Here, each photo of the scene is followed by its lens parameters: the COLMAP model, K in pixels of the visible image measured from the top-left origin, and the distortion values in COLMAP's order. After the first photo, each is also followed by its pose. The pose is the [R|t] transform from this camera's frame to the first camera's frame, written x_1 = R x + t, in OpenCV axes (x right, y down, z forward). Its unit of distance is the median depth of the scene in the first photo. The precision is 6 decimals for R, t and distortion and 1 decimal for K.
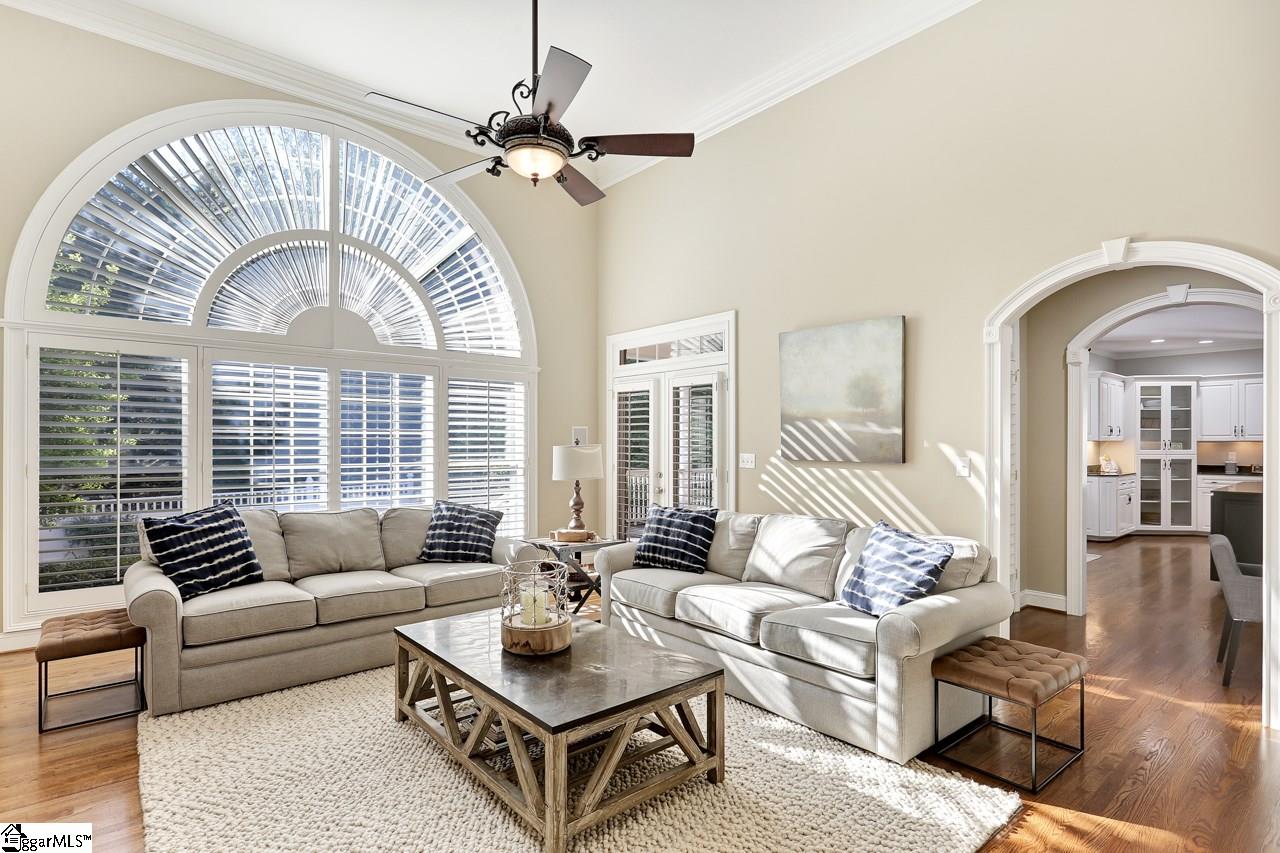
lens RADIAL K [[643.5, 0, 640.1], [0, 643.5, 441.7], [0, 0, 1]] dist [-0.000054, 0.000254]
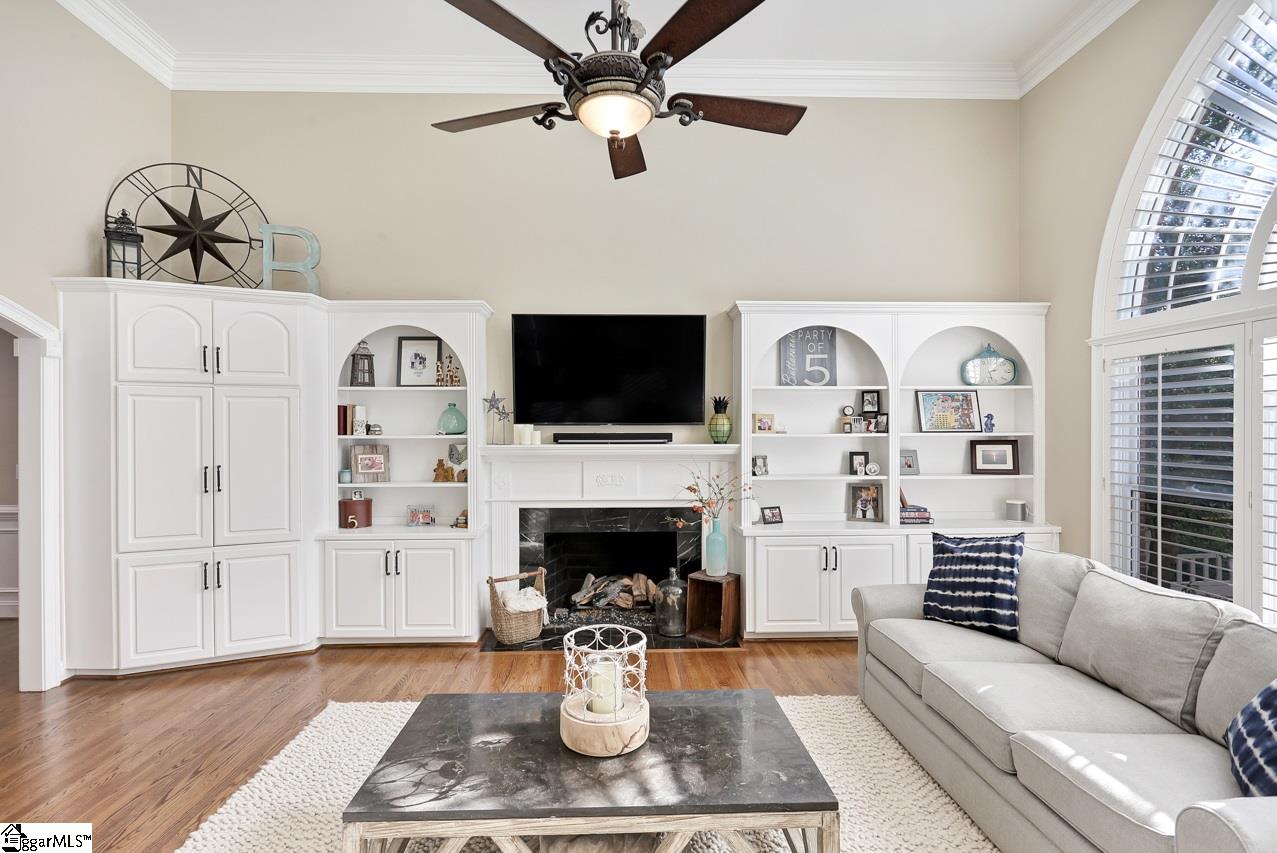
lens RADIAL K [[633.9, 0, 630.8], [0, 633.9, 432.0], [0, 0, 1]] dist [-0.003440, 0.000038]
pose [[-0.618921, 0.002252, -0.785450, 0.266137], [0.004359, 0.999990, -0.000568, -0.035683], [0.785441, -0.003775, -0.618925, 0.943428]]
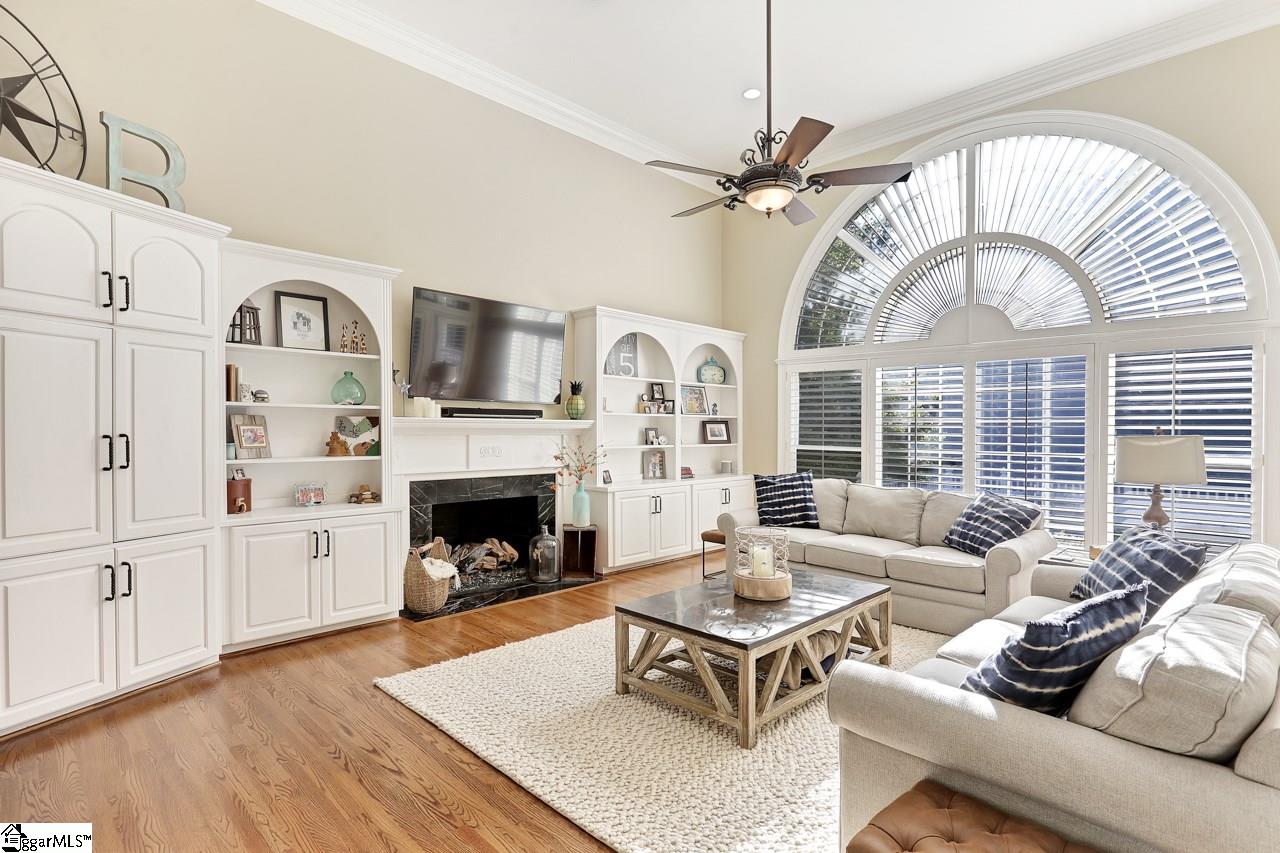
lens RADIAL K [[635.4, 0, 632.3], [0, 635.4, 432.0], [0, 0, 1]] dist [-0.003440, 0.000038]
pose [[0.080712, 0.007259, -0.996711, 0.641064], [-0.005384, 0.999962, 0.006847, -0.000826], [0.996723, 0.004813, 0.080748, 0.411891]]
